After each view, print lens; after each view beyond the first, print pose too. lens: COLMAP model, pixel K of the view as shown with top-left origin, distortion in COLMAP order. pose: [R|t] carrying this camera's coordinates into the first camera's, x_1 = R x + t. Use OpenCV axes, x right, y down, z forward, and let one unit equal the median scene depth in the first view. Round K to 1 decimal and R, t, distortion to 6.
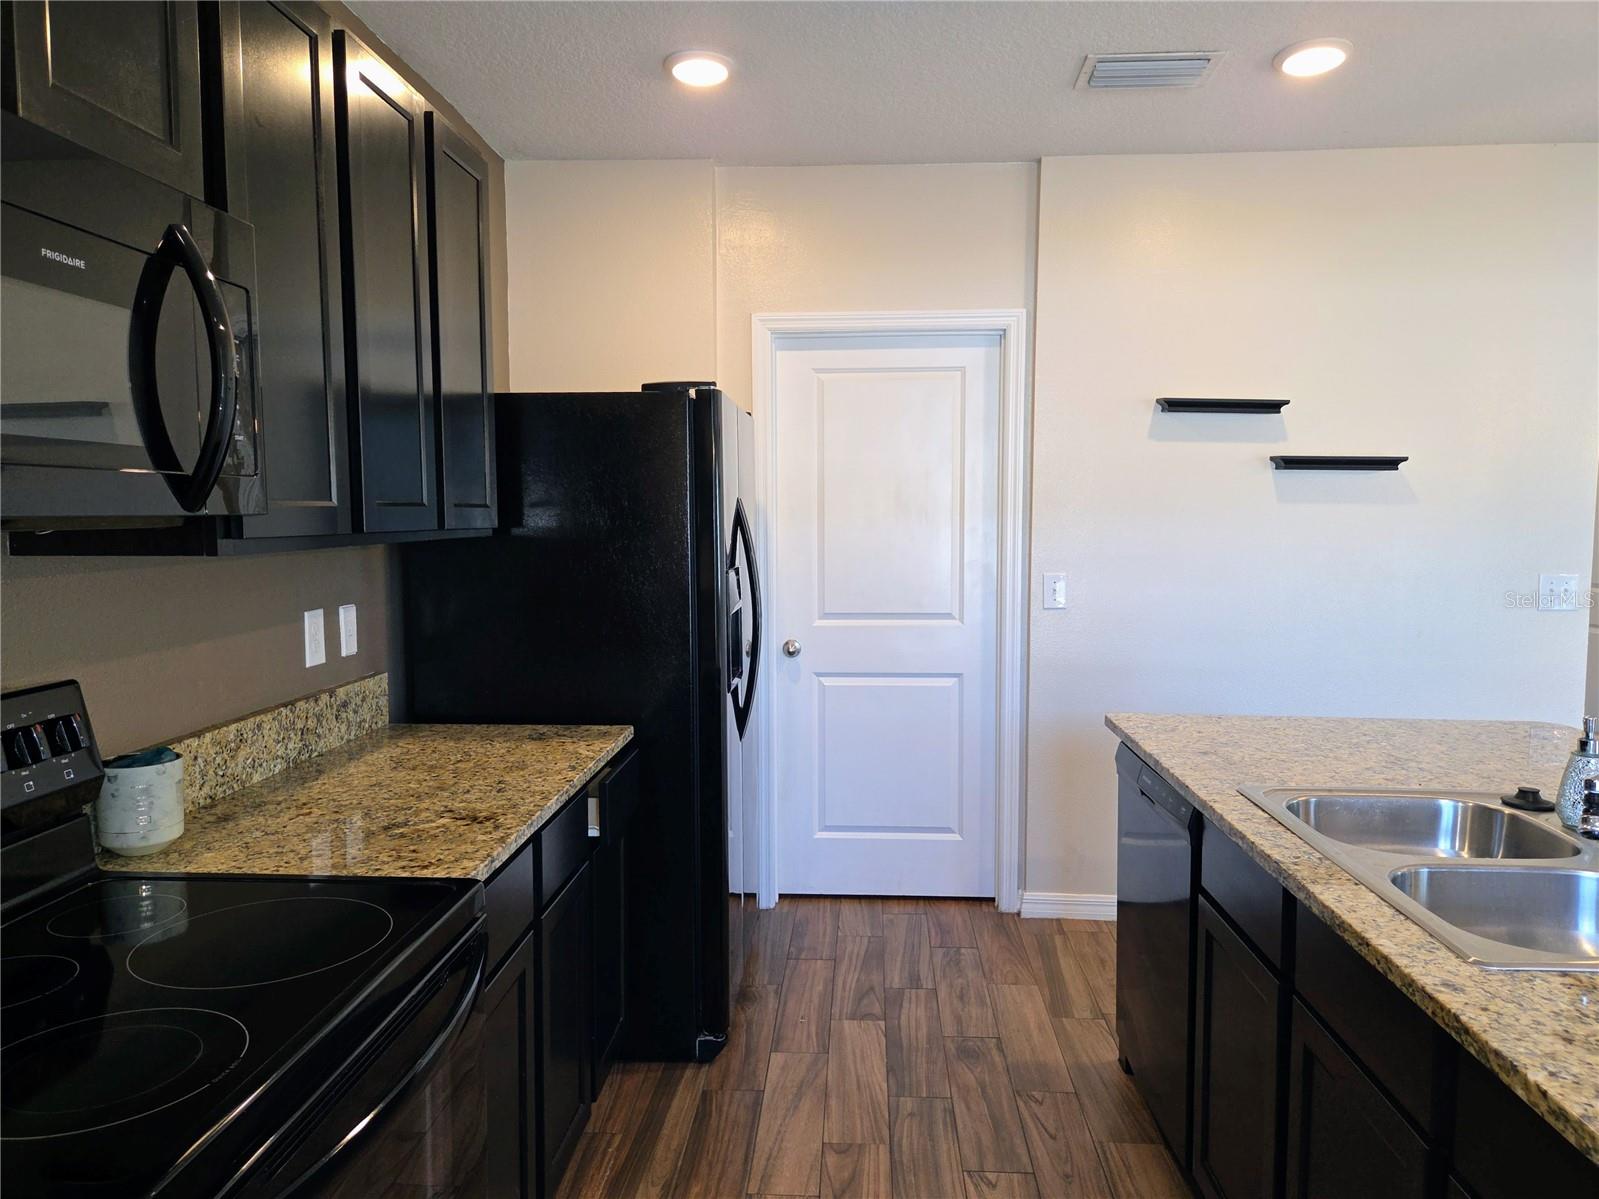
lens RADIAL K [[1082.2, 0, 815.9], [0, 1082.2, 605.2], [0, 0, 1]] dist [0.057245, -0.045471]
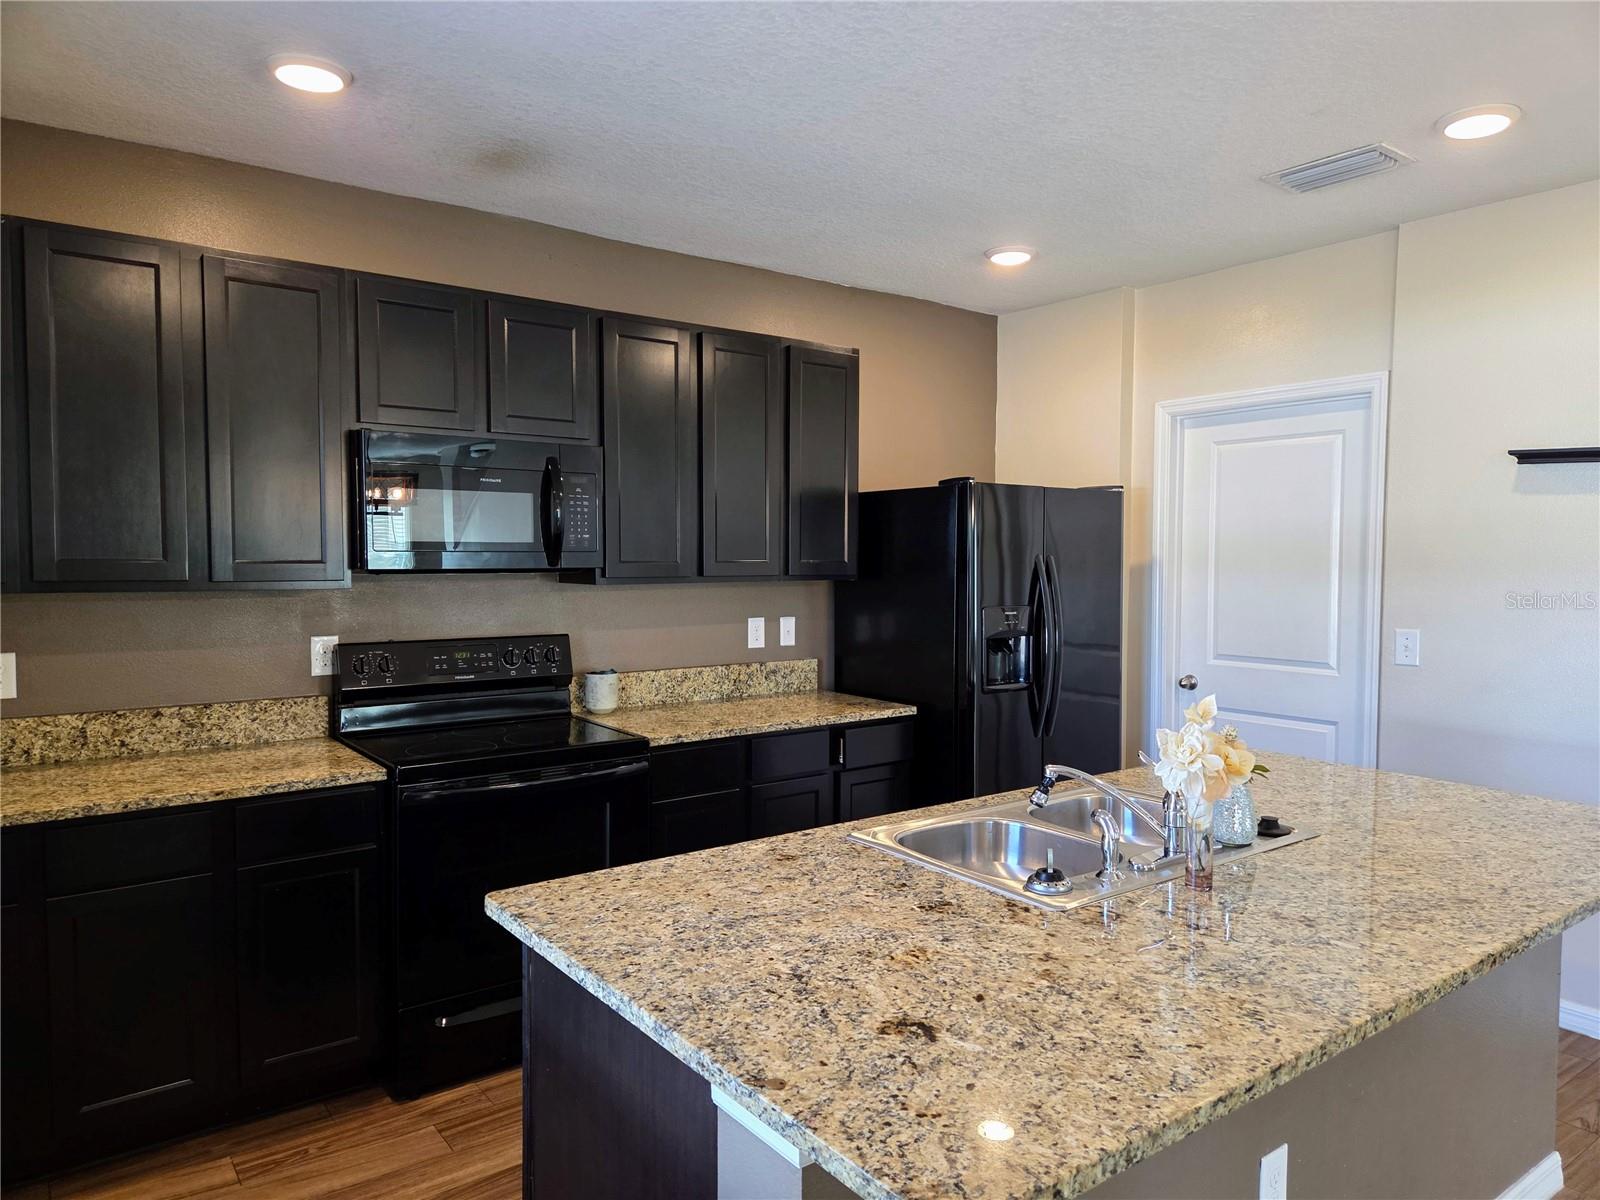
lens RADIAL K [[1082.9, 0, 839.4], [0, 1082.9, 600.9], [0, 0, 1]] dist [0.057245, -0.045471]
pose [[0.654262, 0.037132, -0.755356, 1.058517], [-0.070001, 0.997480, -0.011597, -0.012443], [0.753022, 0.060463, 0.655212, -0.089775]]
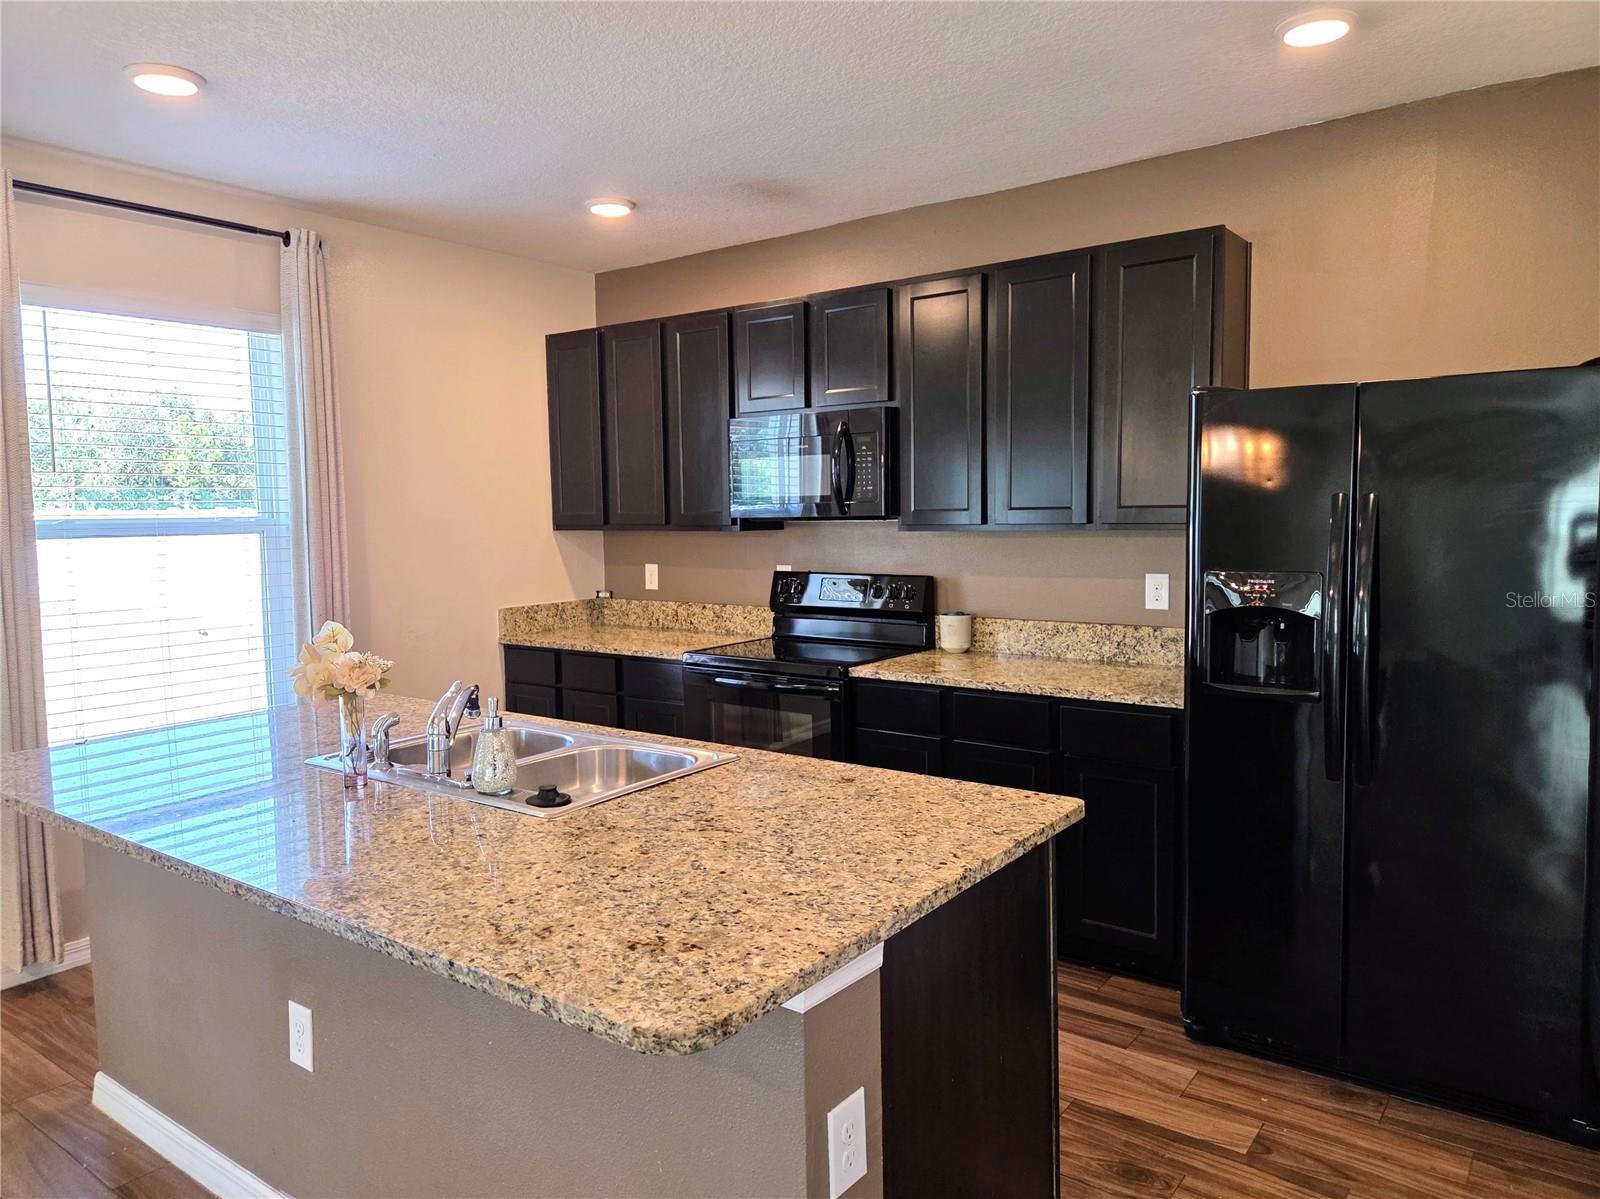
lens RADIAL K [[1082.9, 0, 770.5], [0, 1082.9, 604.0], [0, 0, 1]] dist [0.057245, -0.045471]
pose [[-0.569884, 0.077665, -0.818047, 1.194086], [-0.058420, 0.989175, 0.134609, -0.137375], [0.819646, 0.124502, -0.559178, 1.505452]]
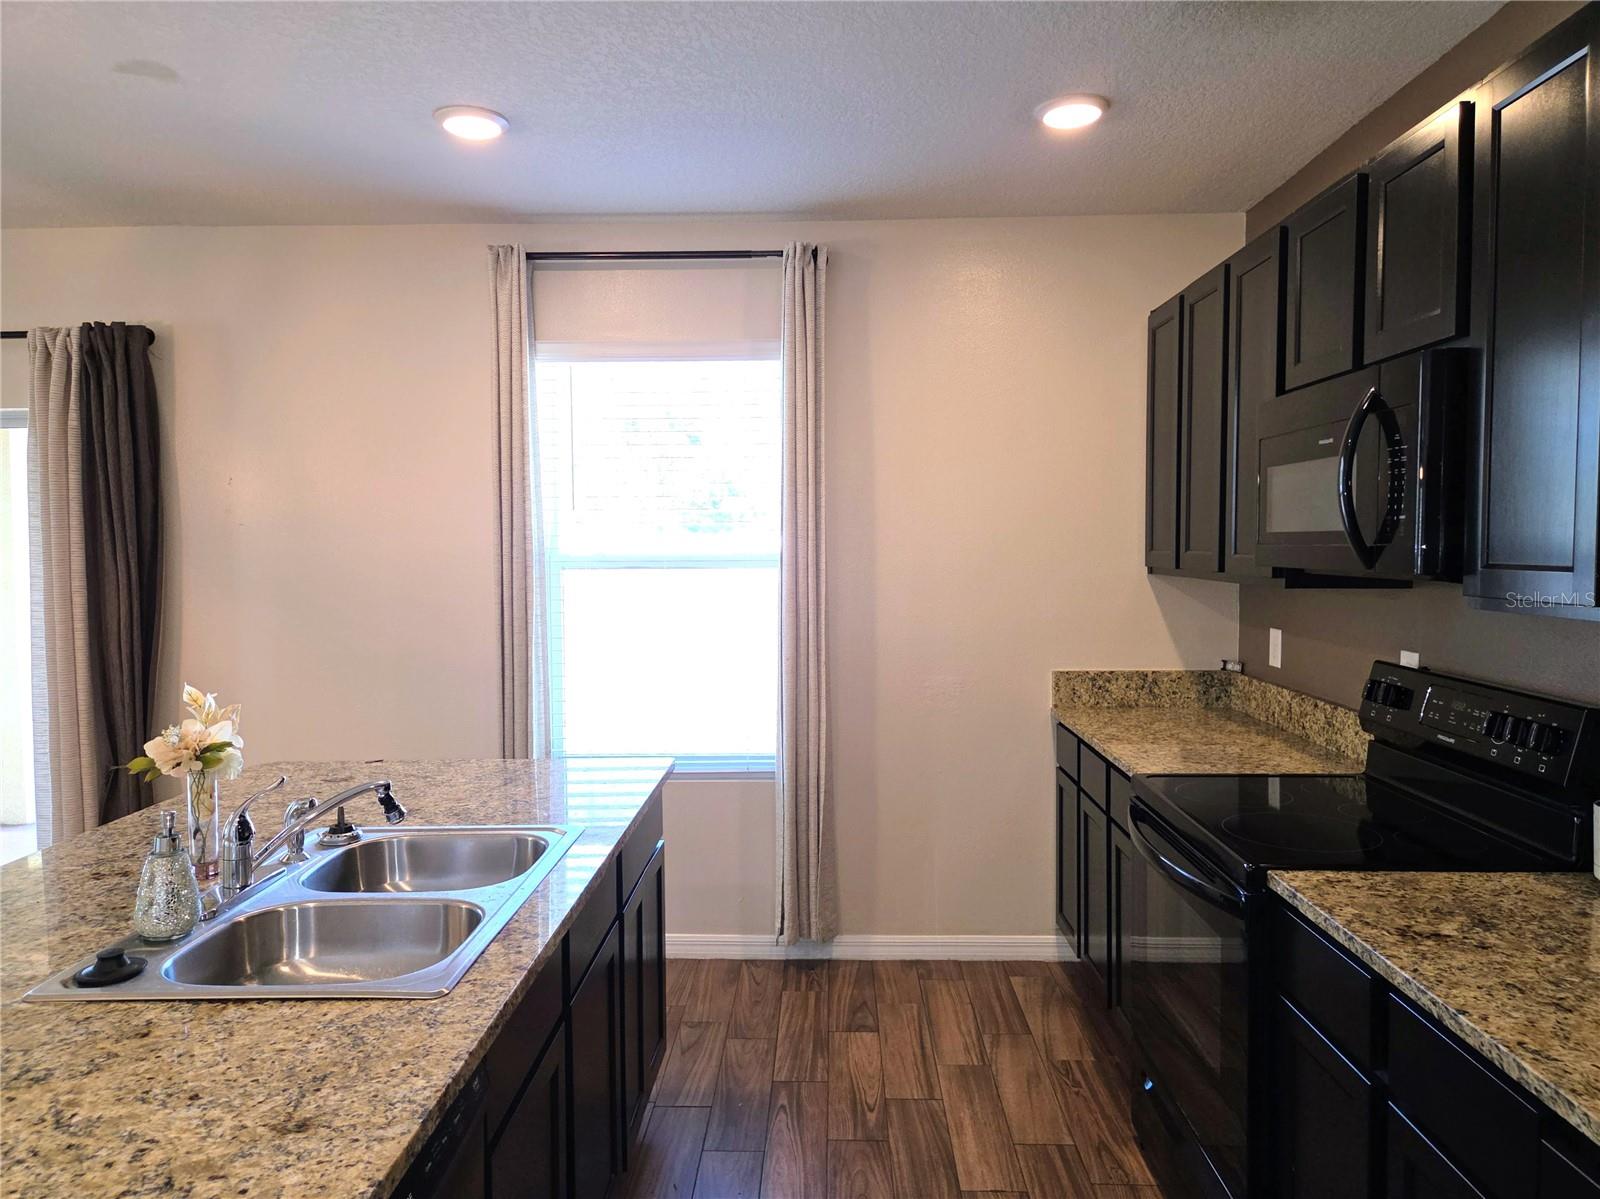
lens RADIAL K [[1082.9, 0, 809.1], [0, 1082.9, 597.1], [0, 0, 1]] dist [0.057245, -0.045471]
pose [[-0.999541, 0.004652, -0.029944, 0.161476], [0.000400, 0.990089, 0.140438, -0.158040], [0.030301, 0.140361, -0.989637, 1.500877]]
